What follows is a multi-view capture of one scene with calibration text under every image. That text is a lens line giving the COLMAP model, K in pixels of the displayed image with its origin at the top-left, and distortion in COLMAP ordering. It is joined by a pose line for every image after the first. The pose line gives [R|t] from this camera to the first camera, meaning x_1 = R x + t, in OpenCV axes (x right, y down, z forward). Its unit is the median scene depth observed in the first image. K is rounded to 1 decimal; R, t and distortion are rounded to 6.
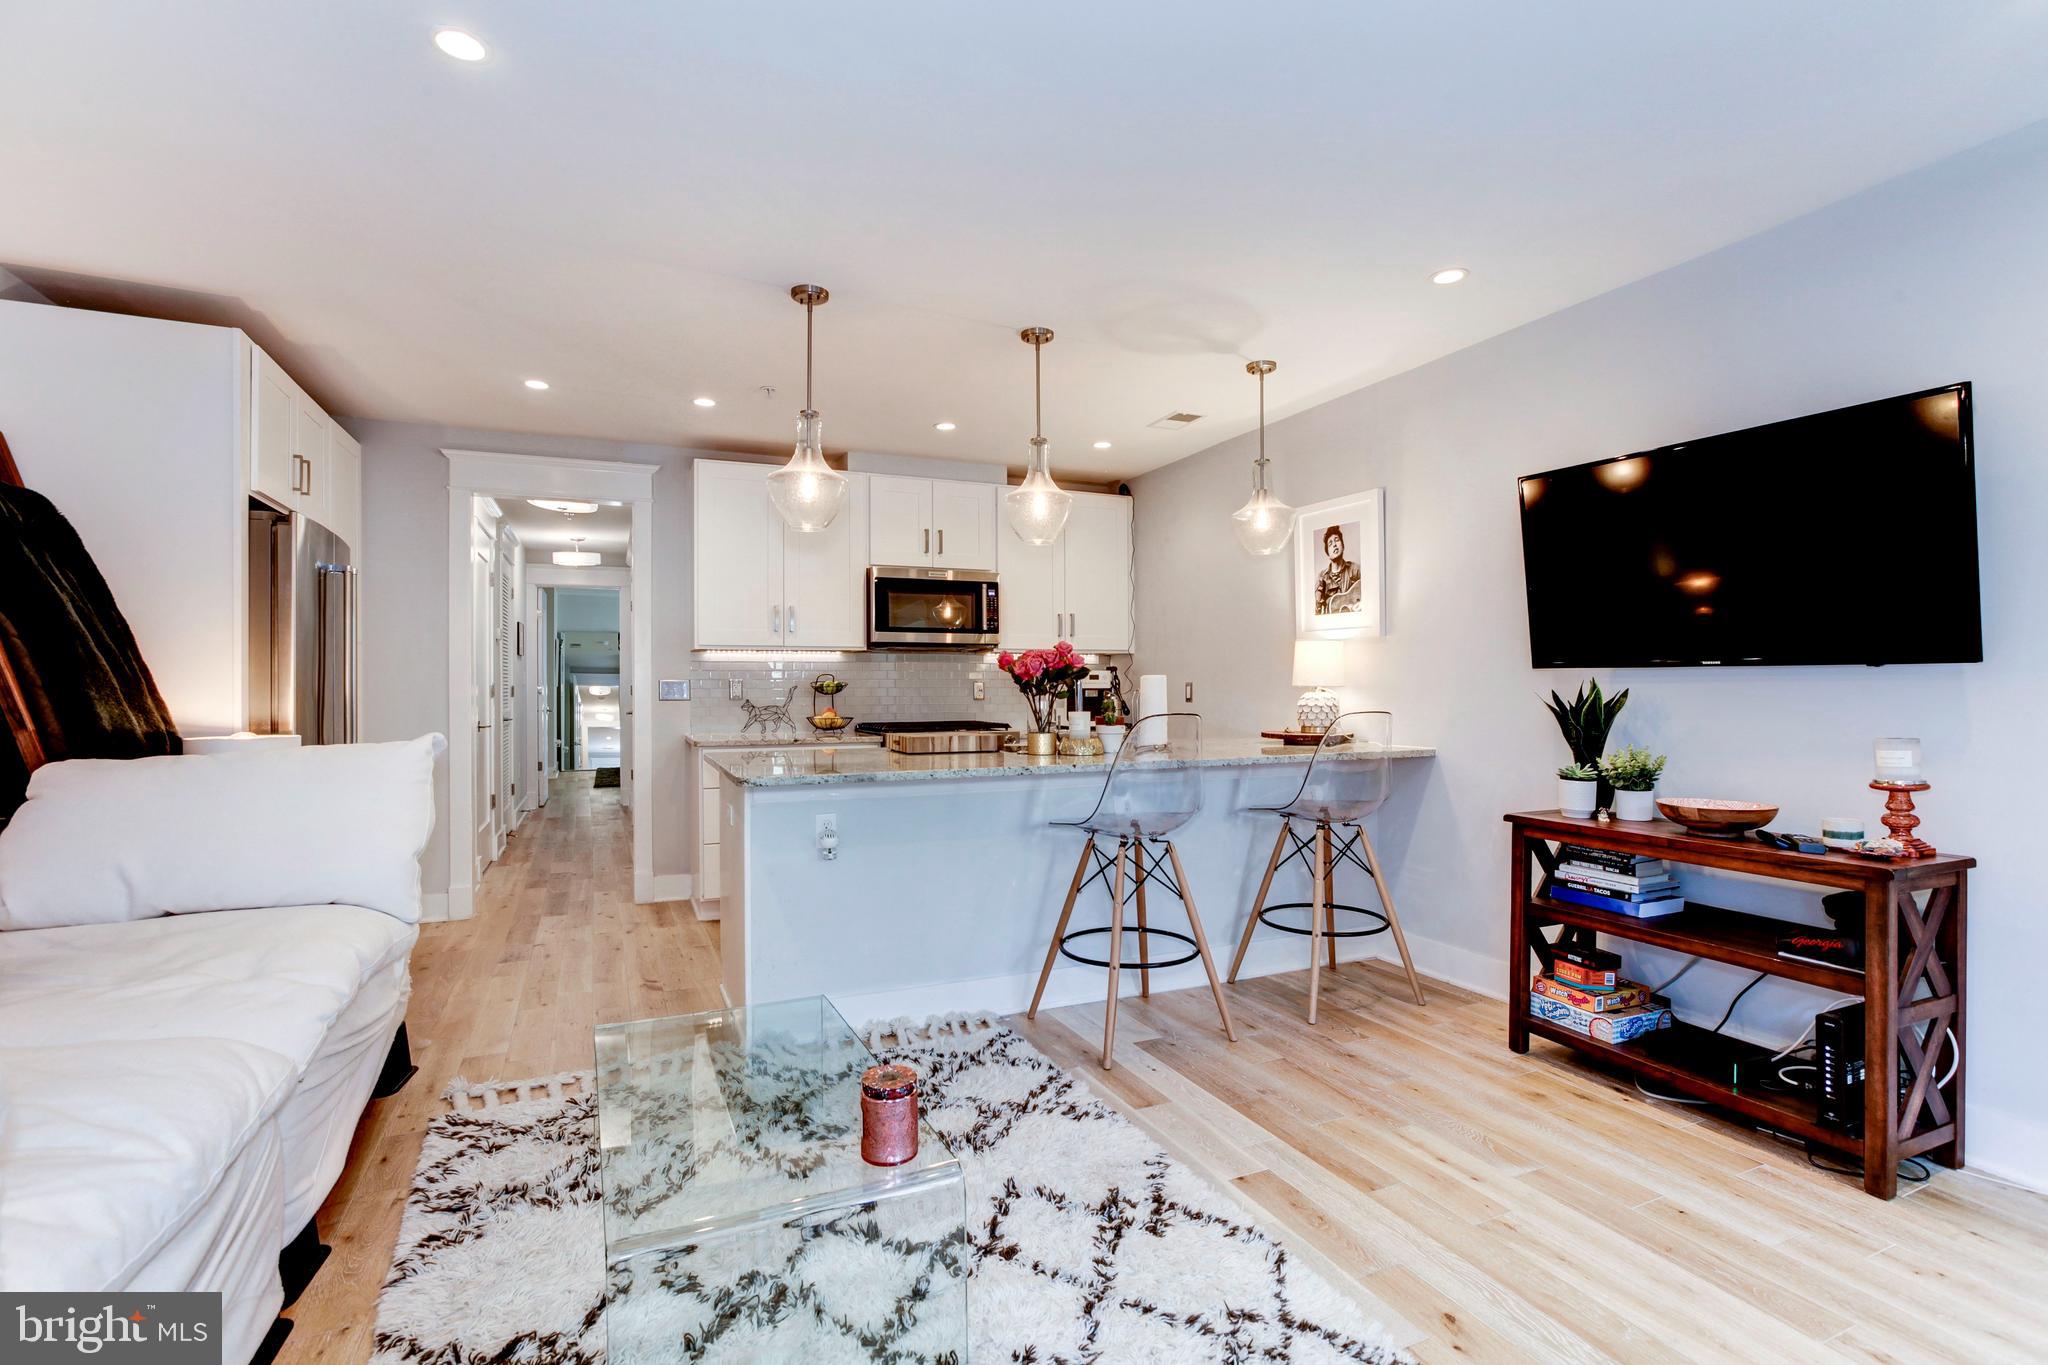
lens RADIAL K [[926.4, 0, 1004.7], [0, 926.4, 692.2], [0, 0, 1]] dist [-0.023813, 0.009833]
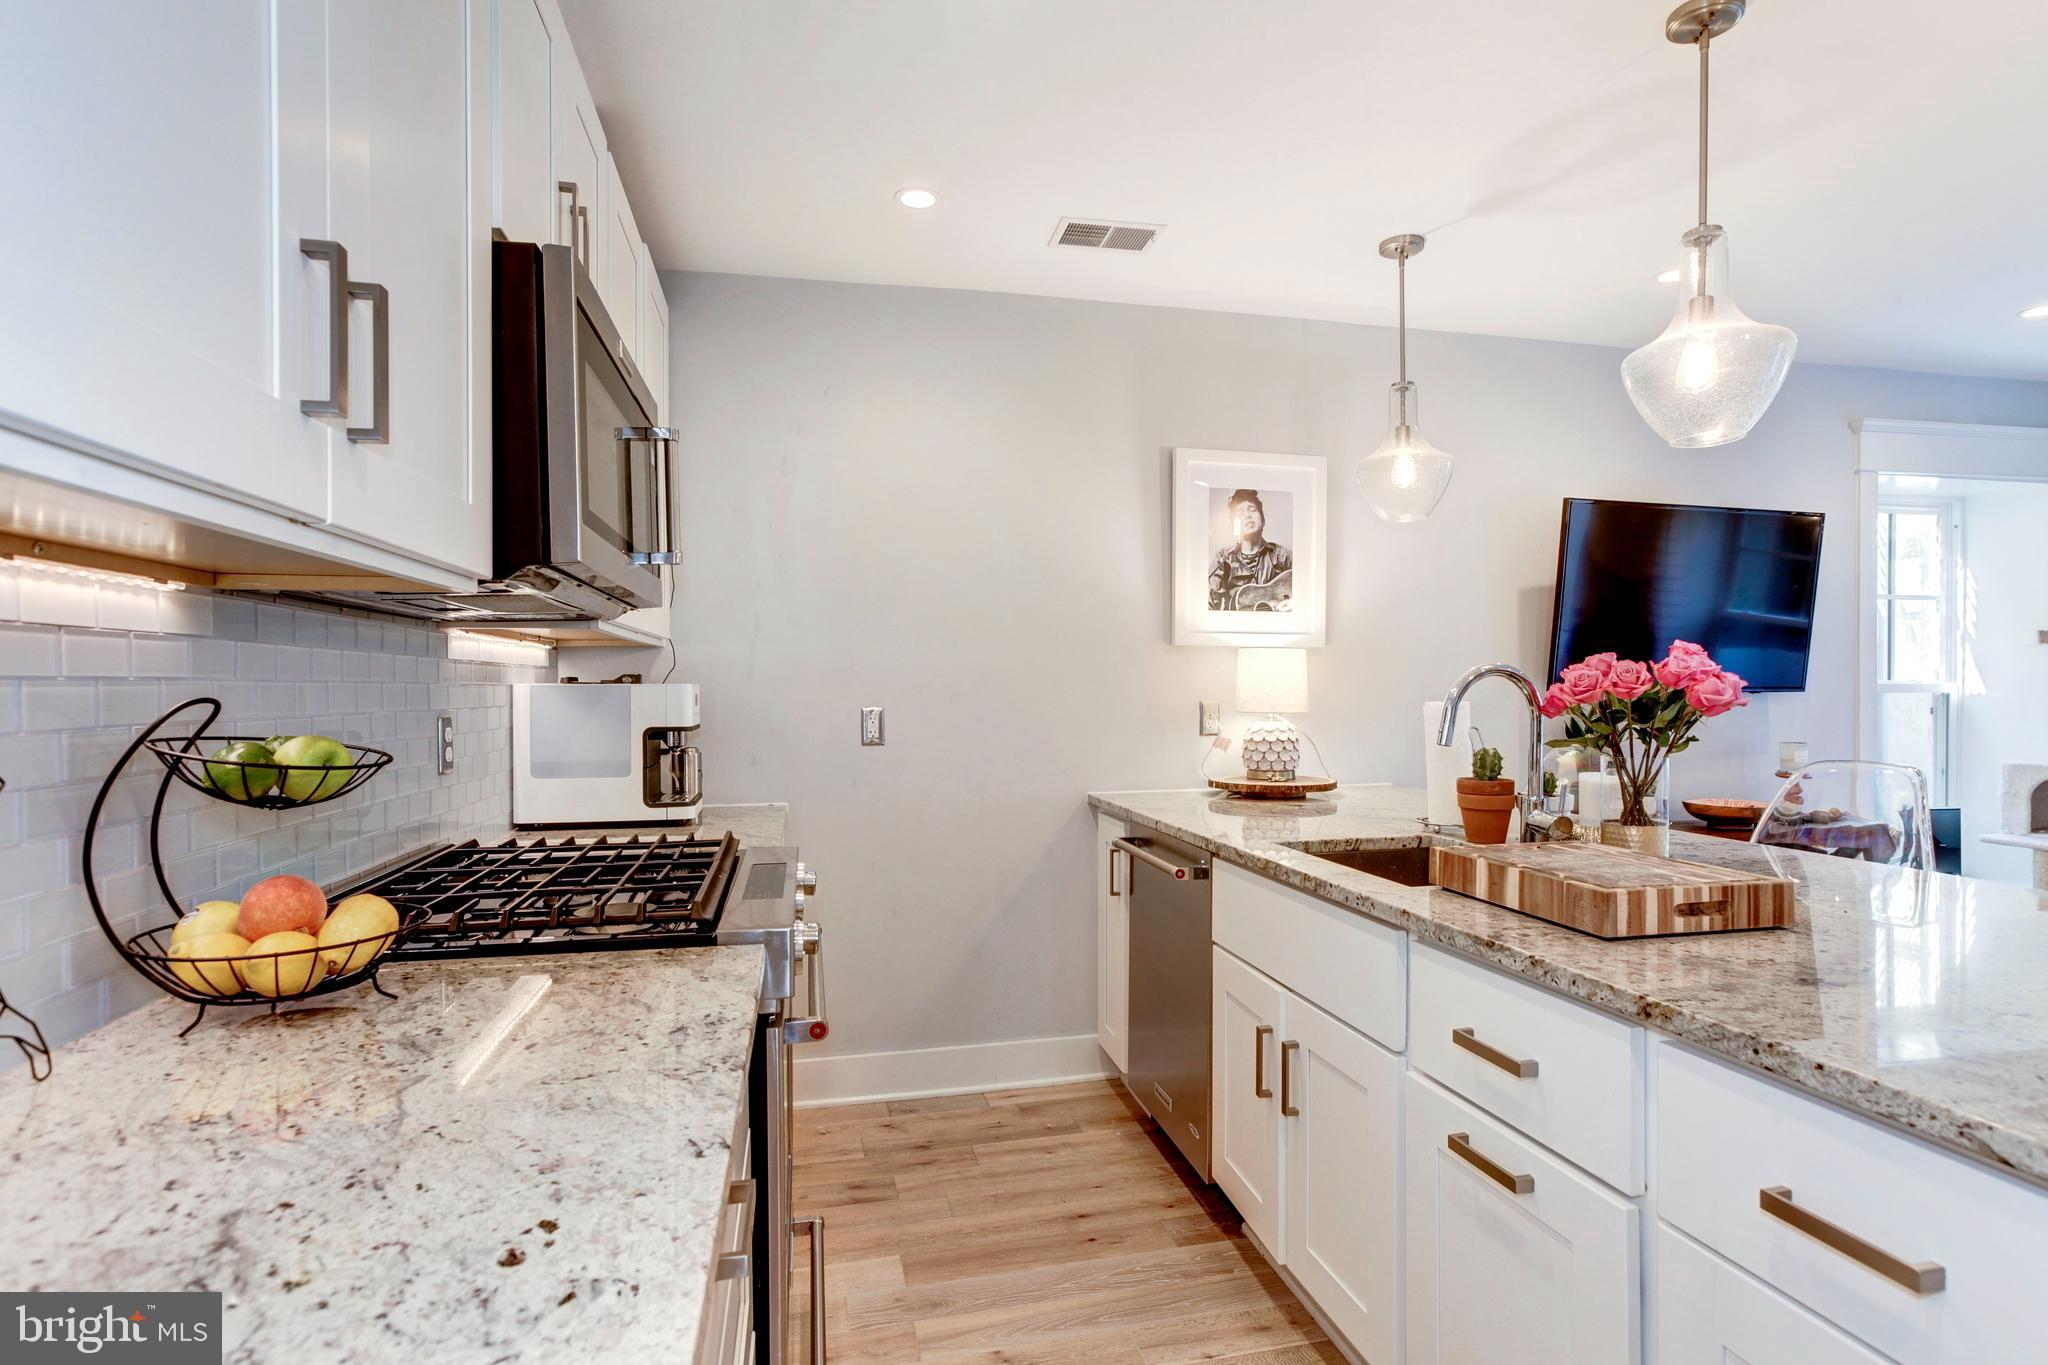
lens RADIAL K [[1022.6, 0, 1051.1], [0, 1022.6, 685.8], [0, 0, 1]] dist [-0.028377, 0.007559]
pose [[0.181187, 0.003774, 0.983441, -0.426406], [0.011437, 0.999917, -0.005944, -0.022612], [-0.983382, 0.012324, 0.181129, 0.946330]]
